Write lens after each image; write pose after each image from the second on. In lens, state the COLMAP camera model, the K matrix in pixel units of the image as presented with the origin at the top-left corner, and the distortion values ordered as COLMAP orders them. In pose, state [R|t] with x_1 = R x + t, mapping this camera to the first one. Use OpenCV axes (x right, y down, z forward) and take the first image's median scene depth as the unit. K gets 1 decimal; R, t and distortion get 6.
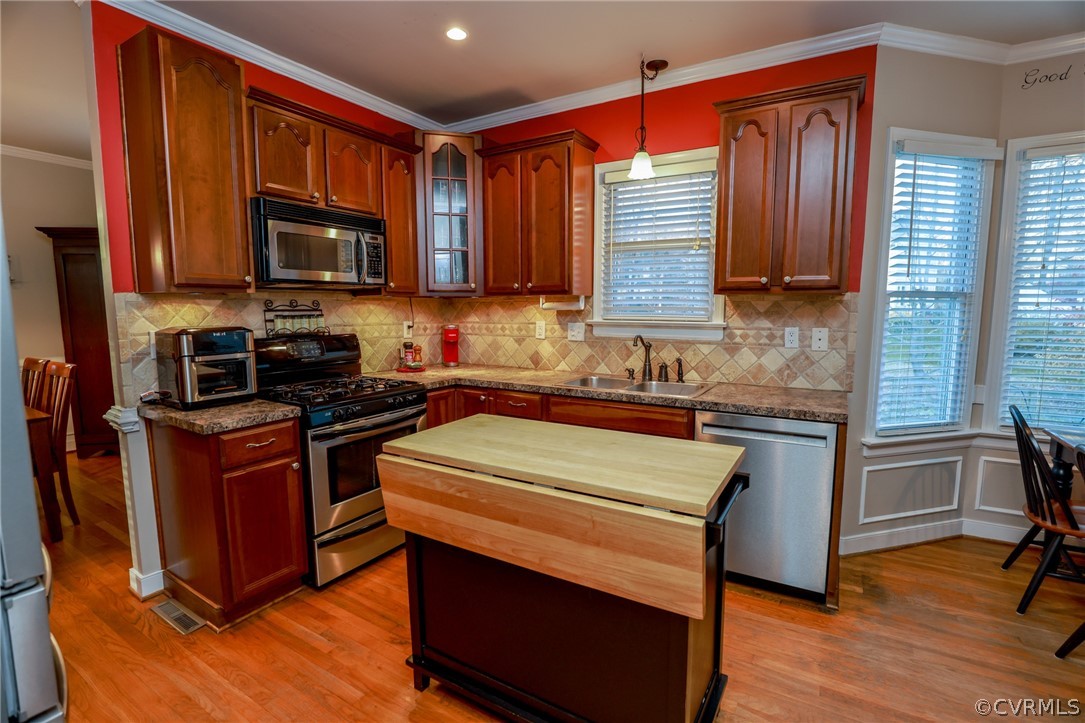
lens RADIAL K [[494.1, 0, 549.0], [0, 494.1, 362.2], [0, 0, 1]] dist [-0.032190, 0.002858]
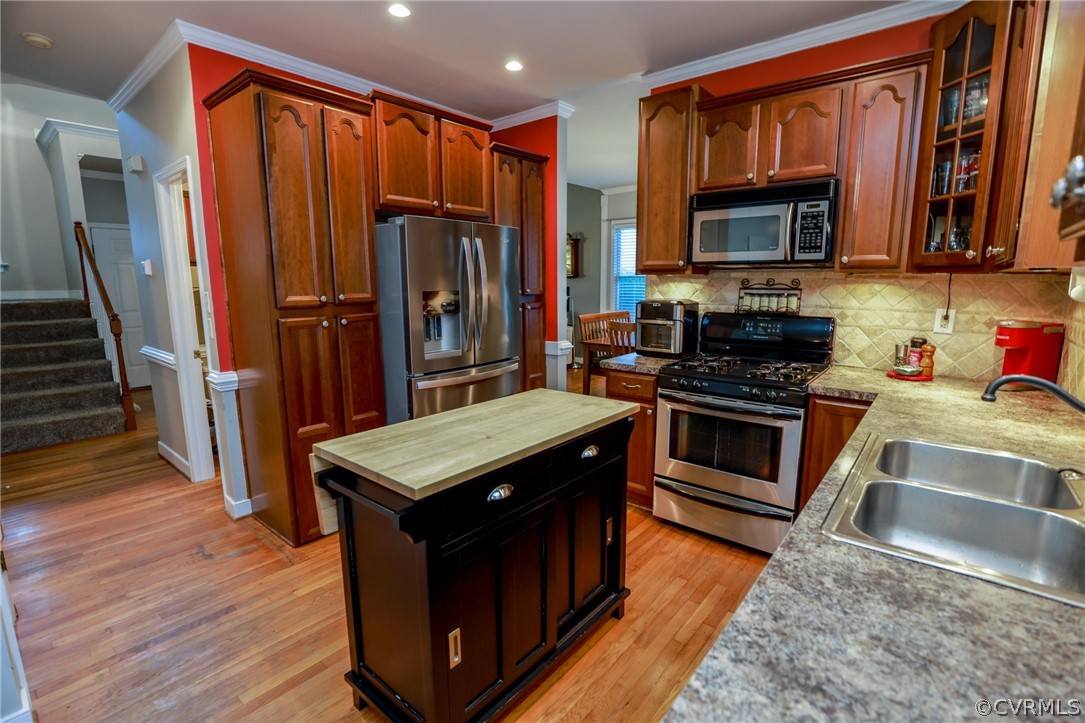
lens RADIAL K [[494.1, 0, 549.0], [0, 494.1, 362.2], [0, 0, 1]] dist [-0.032190, 0.002858]
pose [[-0.147801, 0.164367, -0.975263, 0.584967], [-0.106526, 0.977711, 0.180923, -0.092933], [0.983263, 0.130632, -0.126997, 0.697939]]
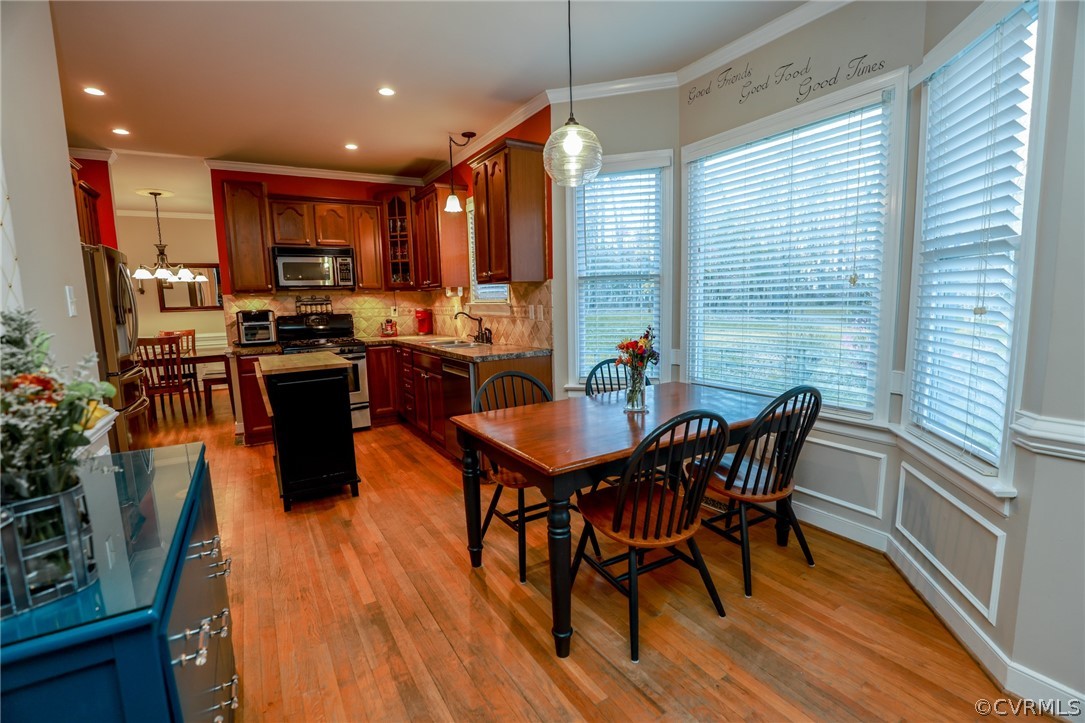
lens RADIAL K [[494.1, 0, 549.0], [0, 494.1, 362.2], [0, 0, 1]] dist [-0.032190, 0.002858]
pose [[0.887585, 0.035717, -0.459257, 1.149717], [-0.024906, 0.999252, 0.029580, 0.049643], [0.459970, -0.014817, 0.887811, -0.252885]]
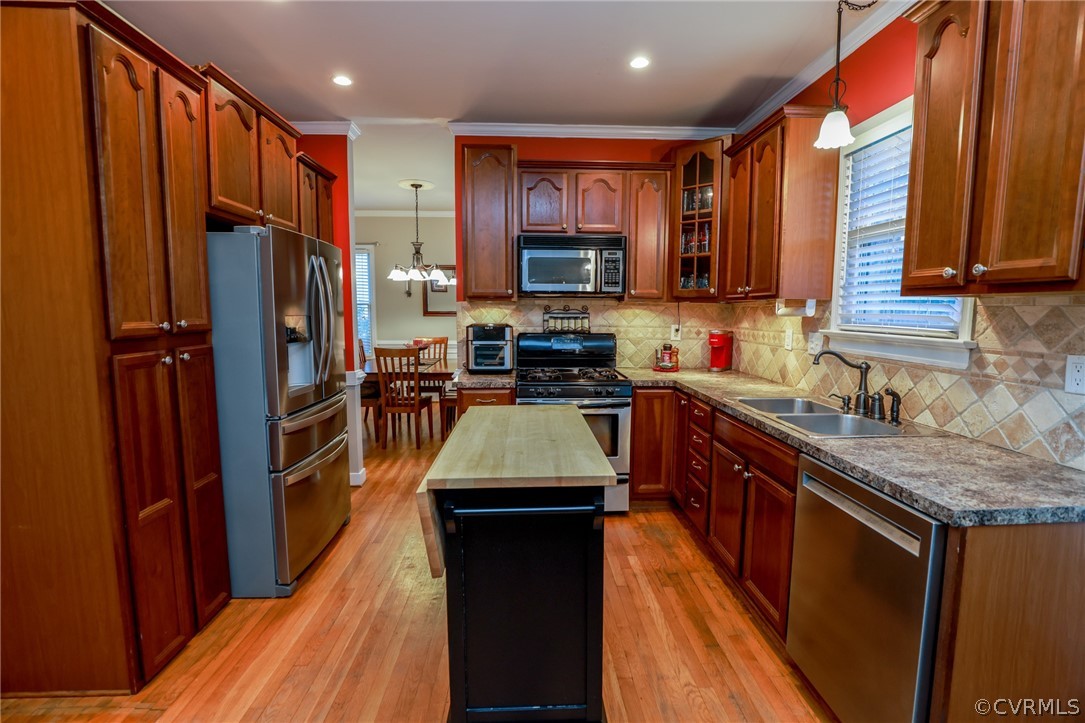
lens RADIAL K [[494.1, 0, 549.0], [0, 494.1, 362.2], [0, 0, 1]] dist [-0.032190, 0.002858]
pose [[0.556352, 0.091054, -0.825943, 0.571720], [-0.096807, 0.994312, 0.044406, -0.029215], [0.825288, 0.055251, 0.562003, 0.218643]]
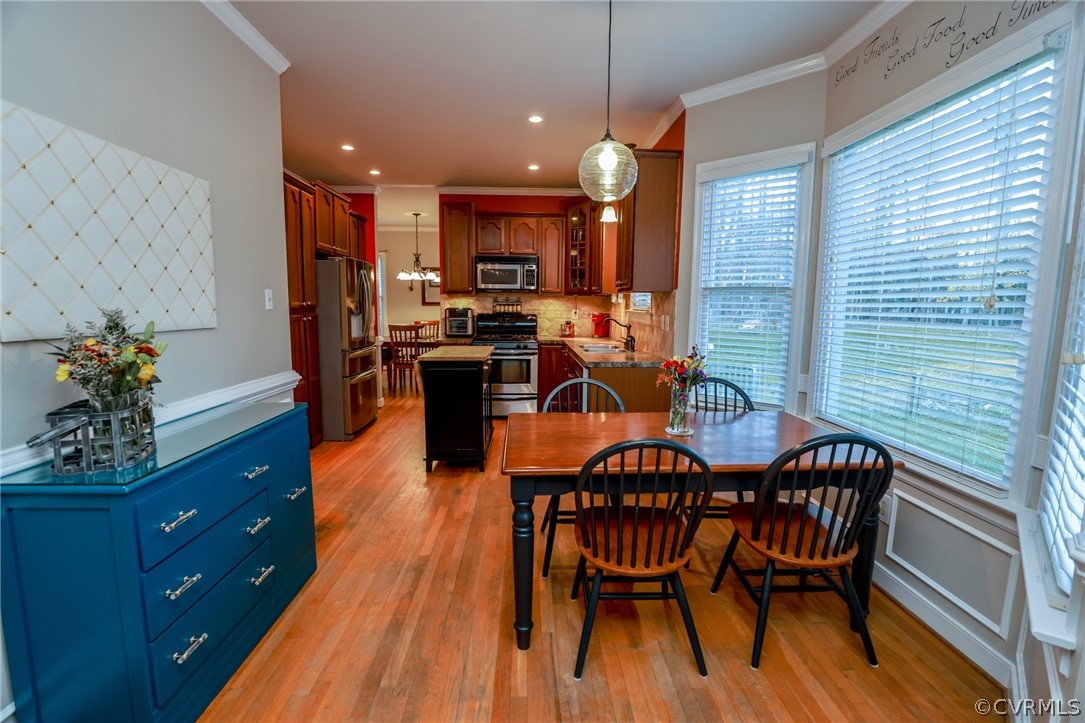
lens RADIAL K [[494.1, 0, 549.0], [0, 494.1, 362.2], [0, 0, 1]] dist [-0.032190, 0.002858]
pose [[0.552213, 0.104227, -0.827163, 1.423506], [-0.102097, 0.993141, 0.056981, 0.015619], [0.827428, 0.052985, 0.559066, -0.055354]]
